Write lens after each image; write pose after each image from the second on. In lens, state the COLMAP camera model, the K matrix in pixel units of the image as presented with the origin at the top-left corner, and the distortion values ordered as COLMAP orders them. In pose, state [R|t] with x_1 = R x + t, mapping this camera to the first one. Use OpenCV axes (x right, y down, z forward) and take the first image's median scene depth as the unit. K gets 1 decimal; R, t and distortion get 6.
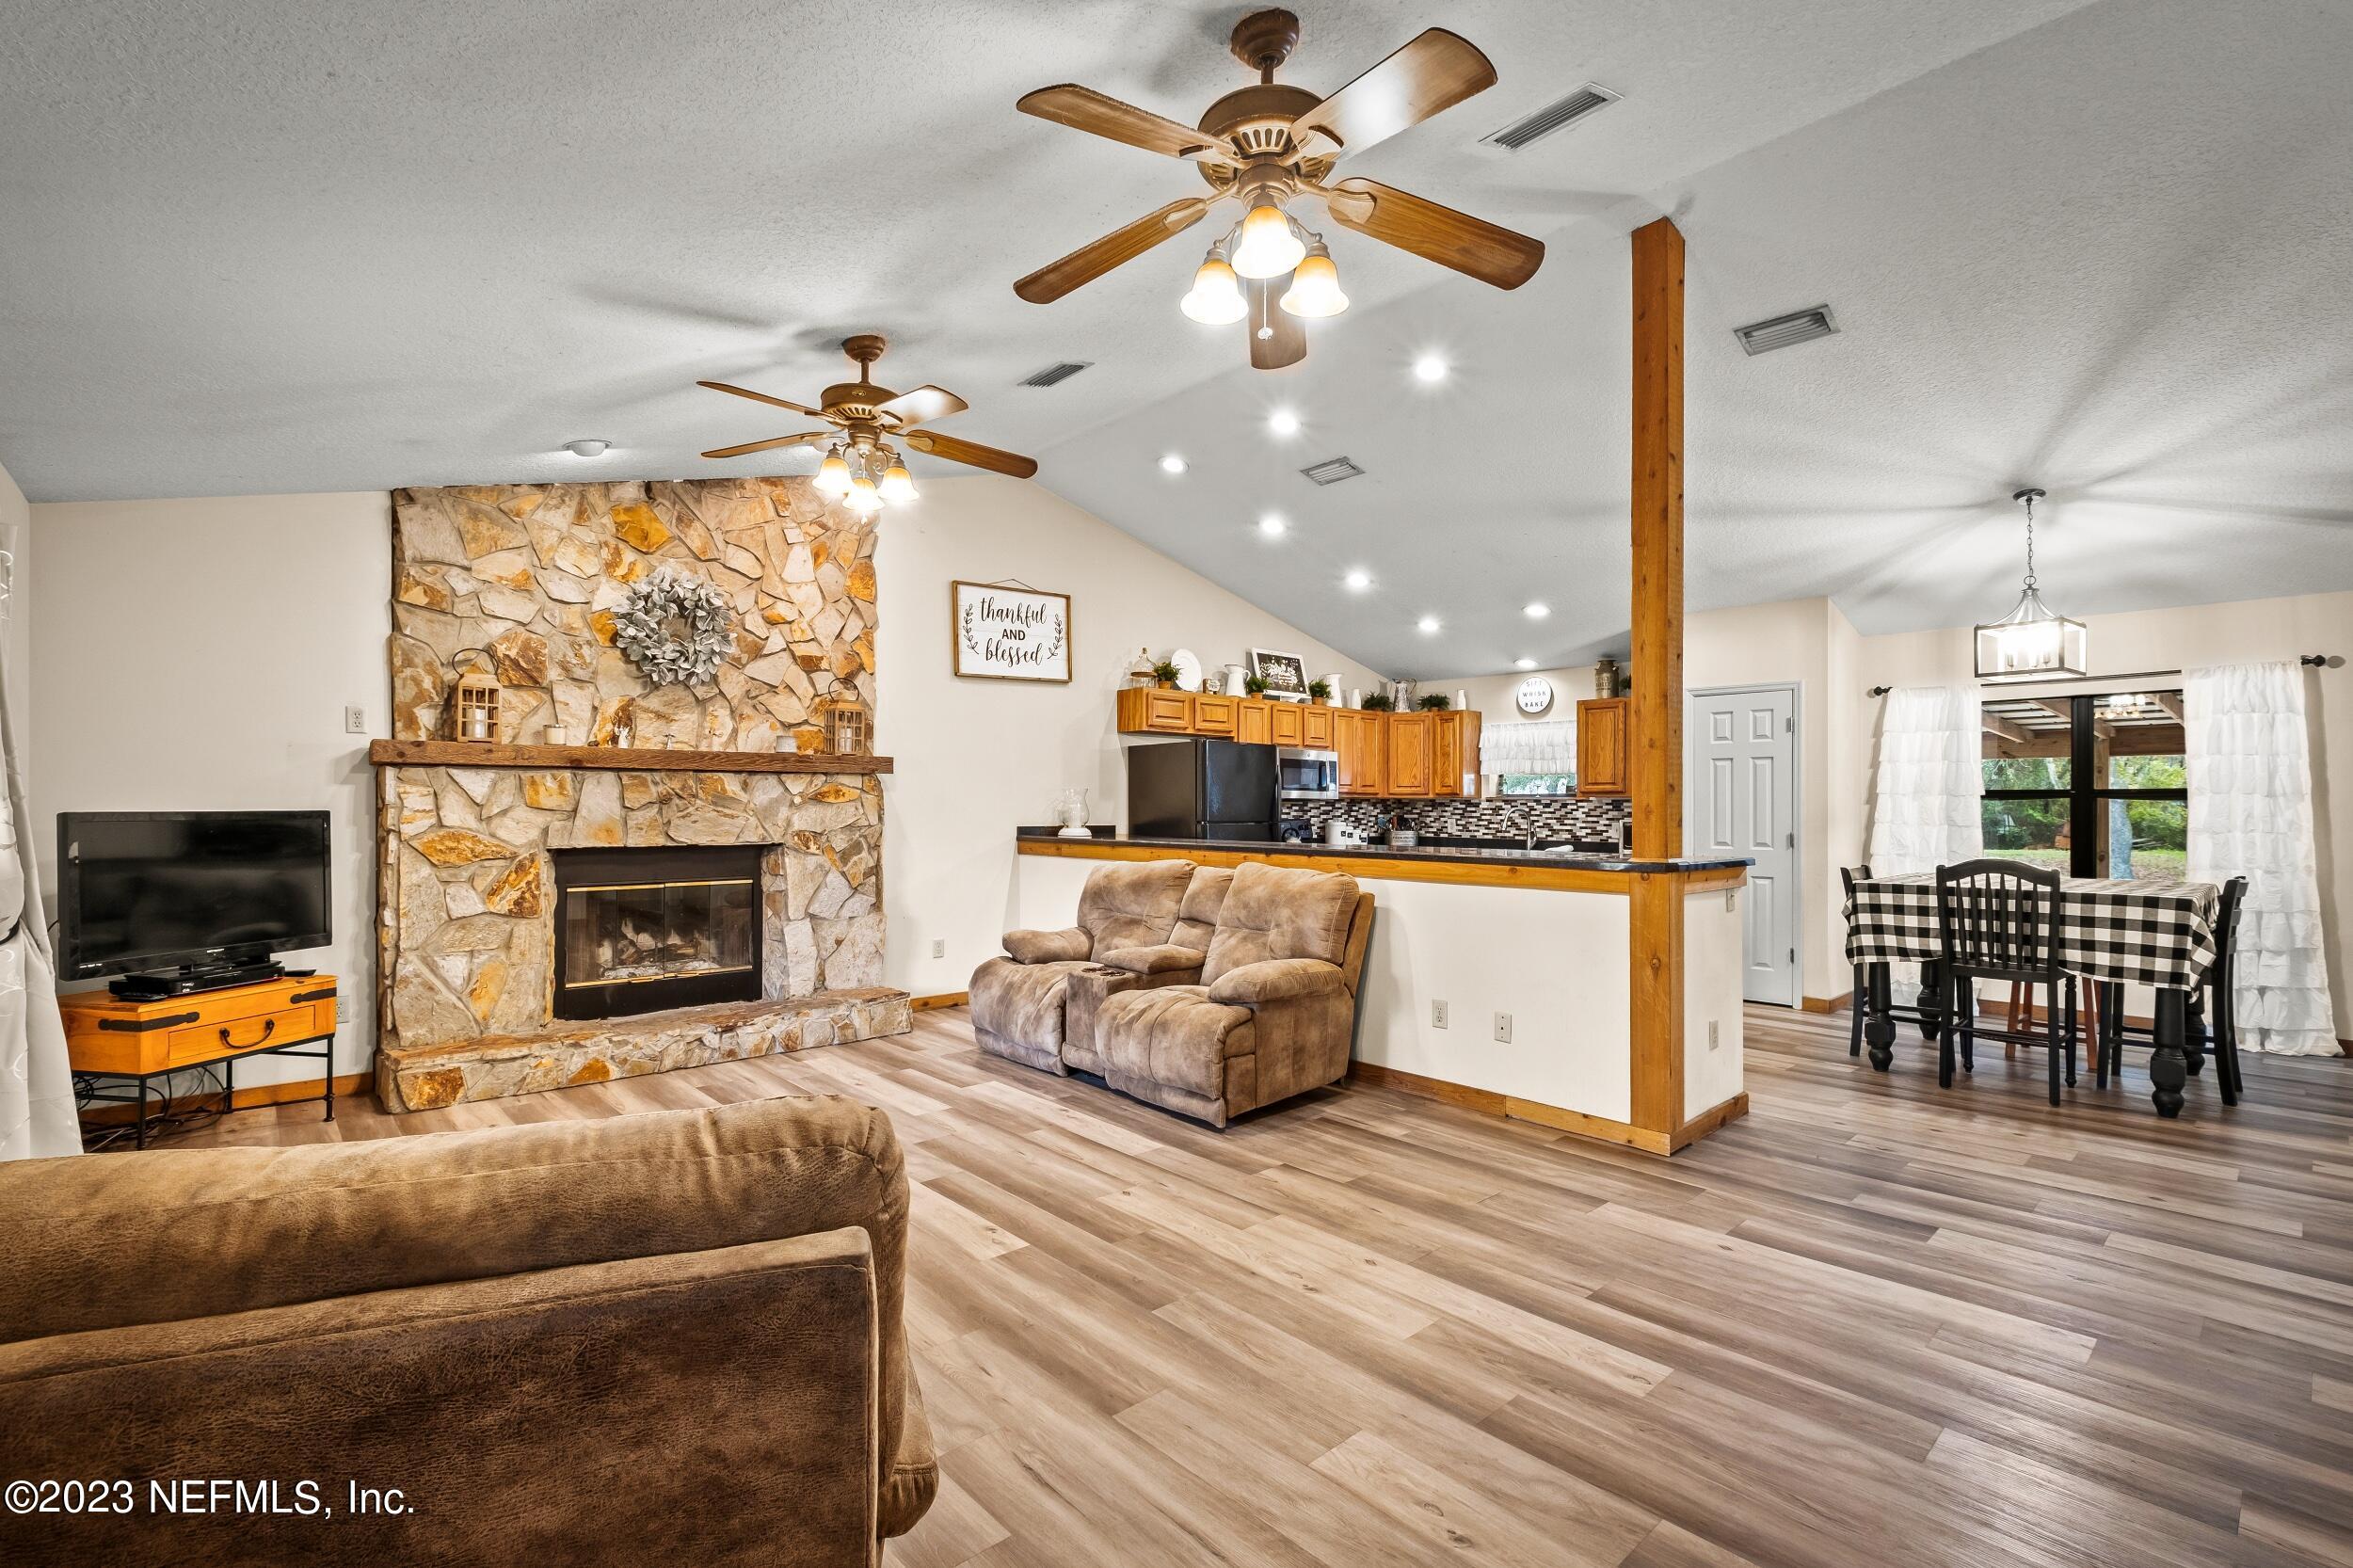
lens RADIAL K [[1027.9, 0, 1176.3], [0, 1027.9, 799.3], [0, 0, 1]] dist [-0.004827, -0.003462]
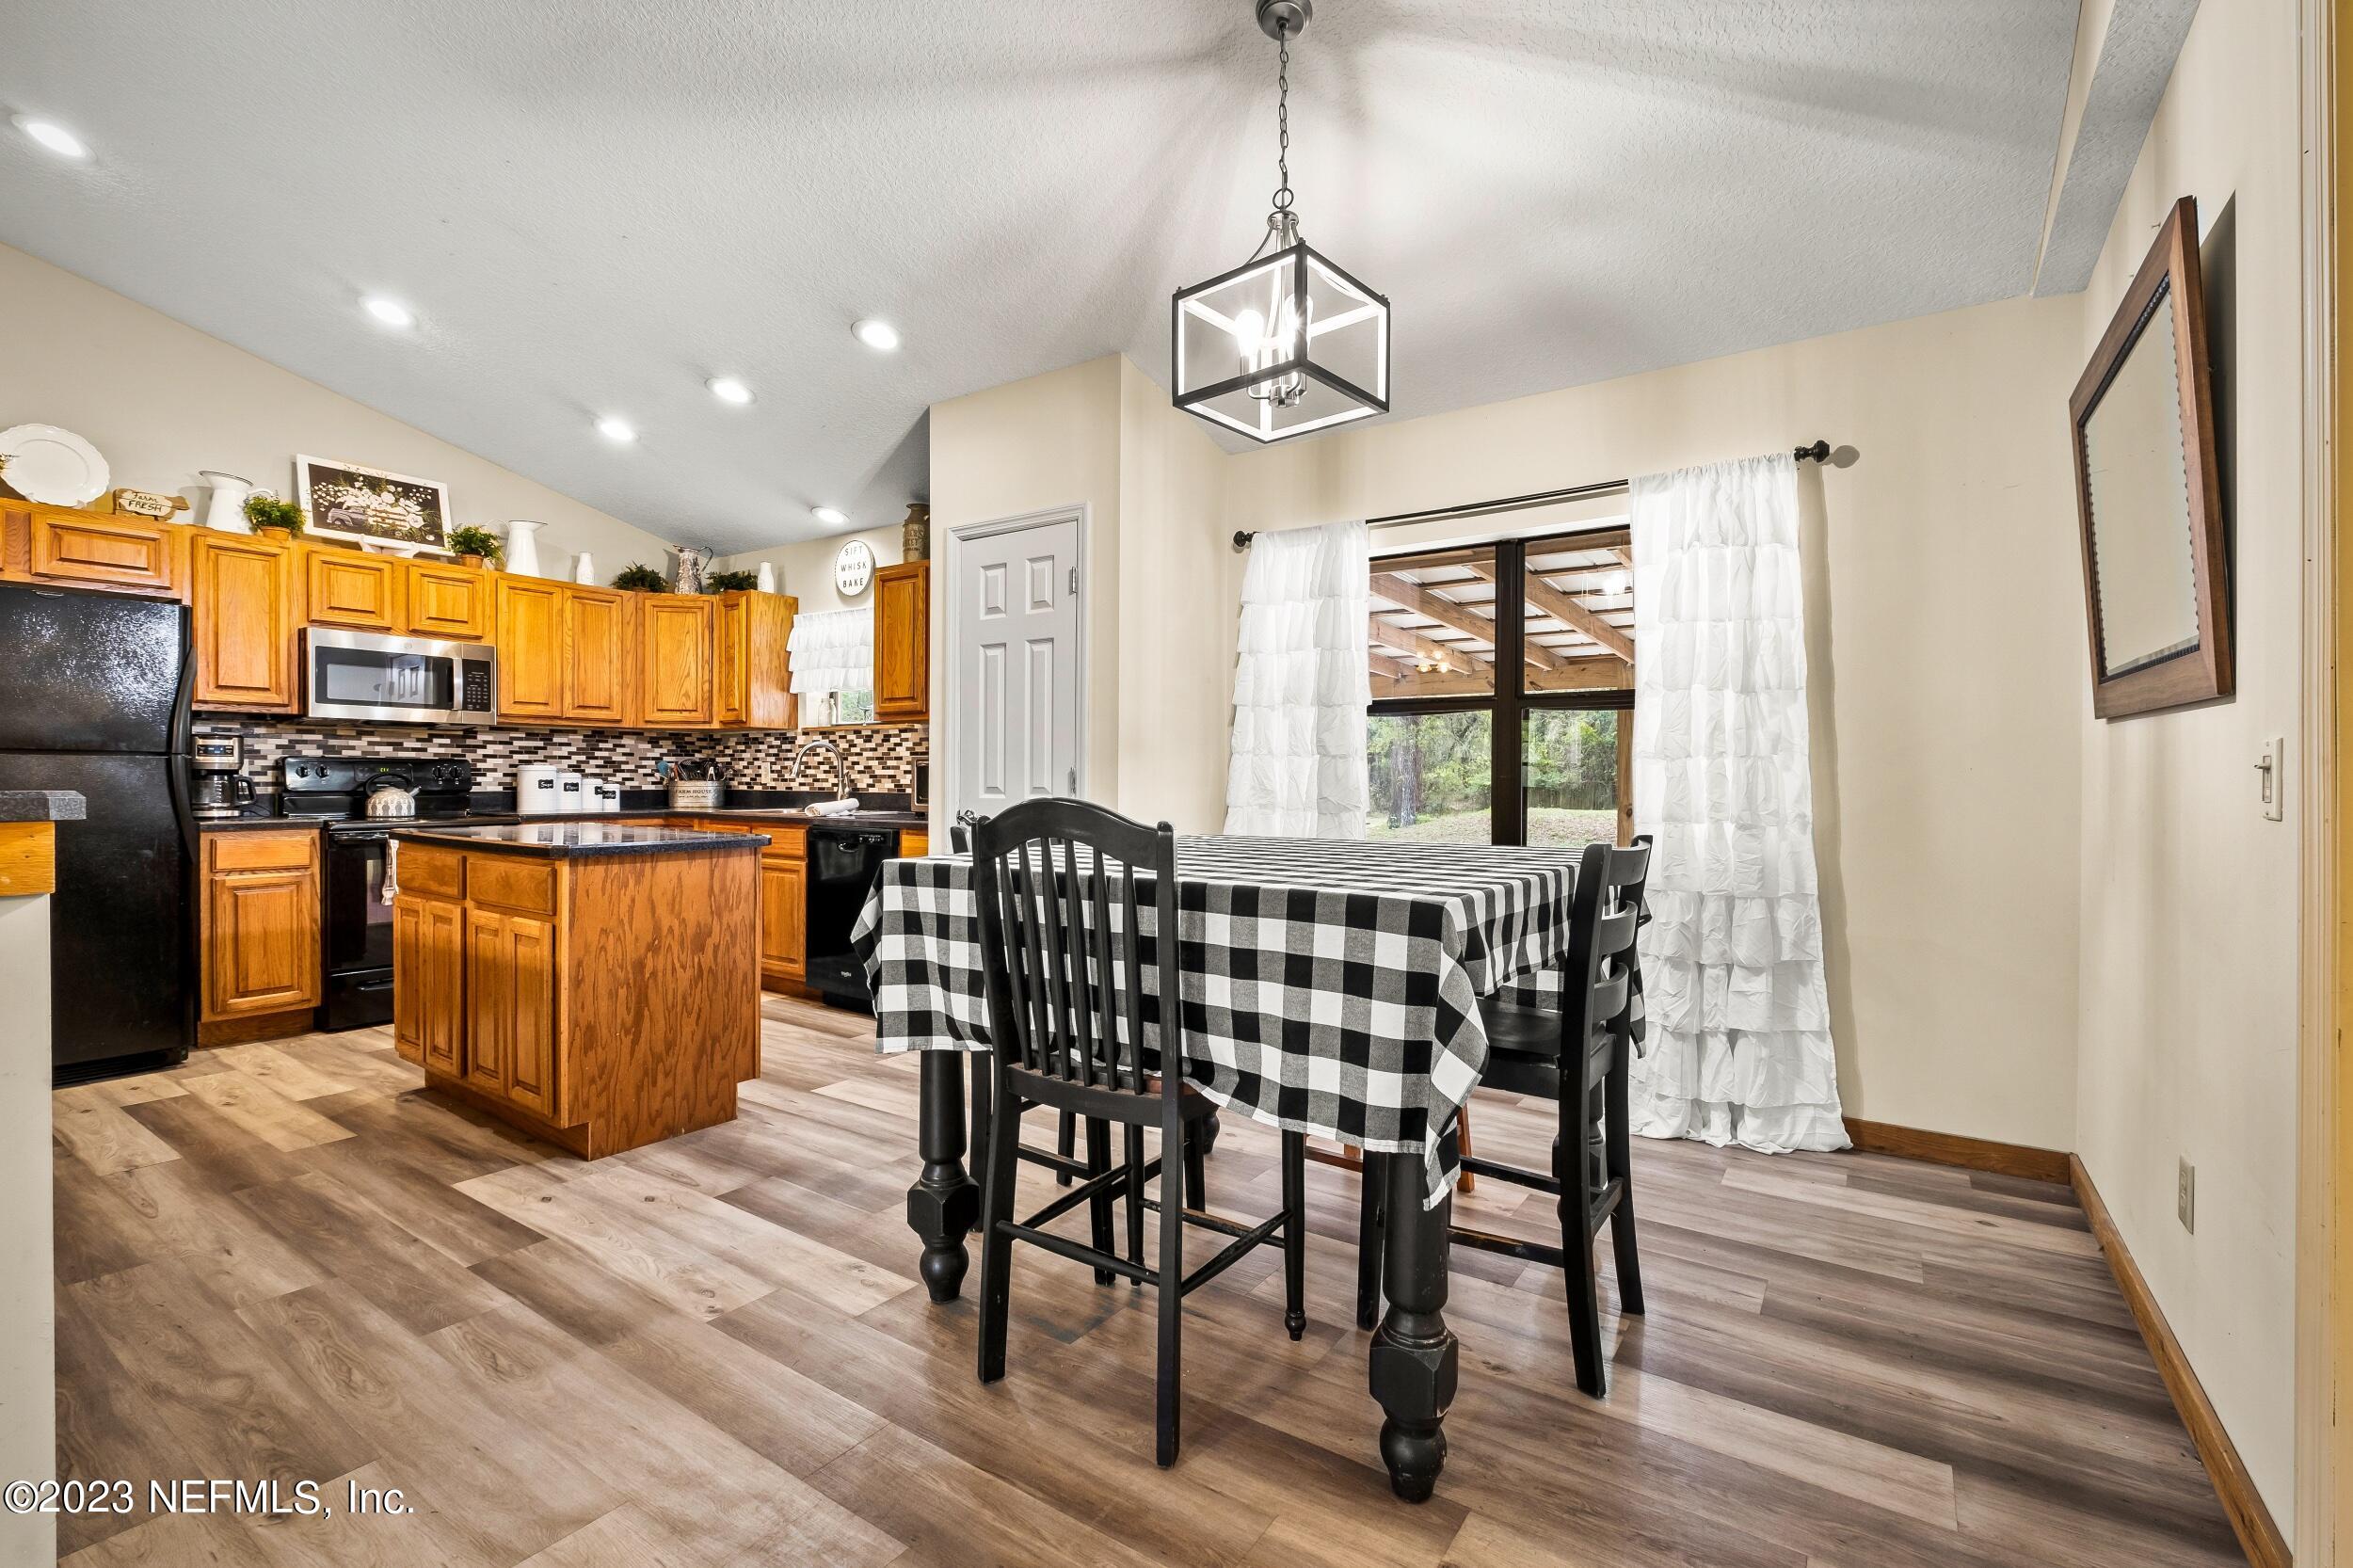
lens RADIAL K [[1027.9, 0, 1167.7], [0, 1027.9, 780.0], [0, 0, 1]] dist [-0.004827, -0.003462]
pose [[0.972017, -0.001314, 0.234907, 0.622874], [-0.001173, 0.999945, 0.010449, 0.039757], [-0.234908, -0.010432, 0.971962, 0.516712]]
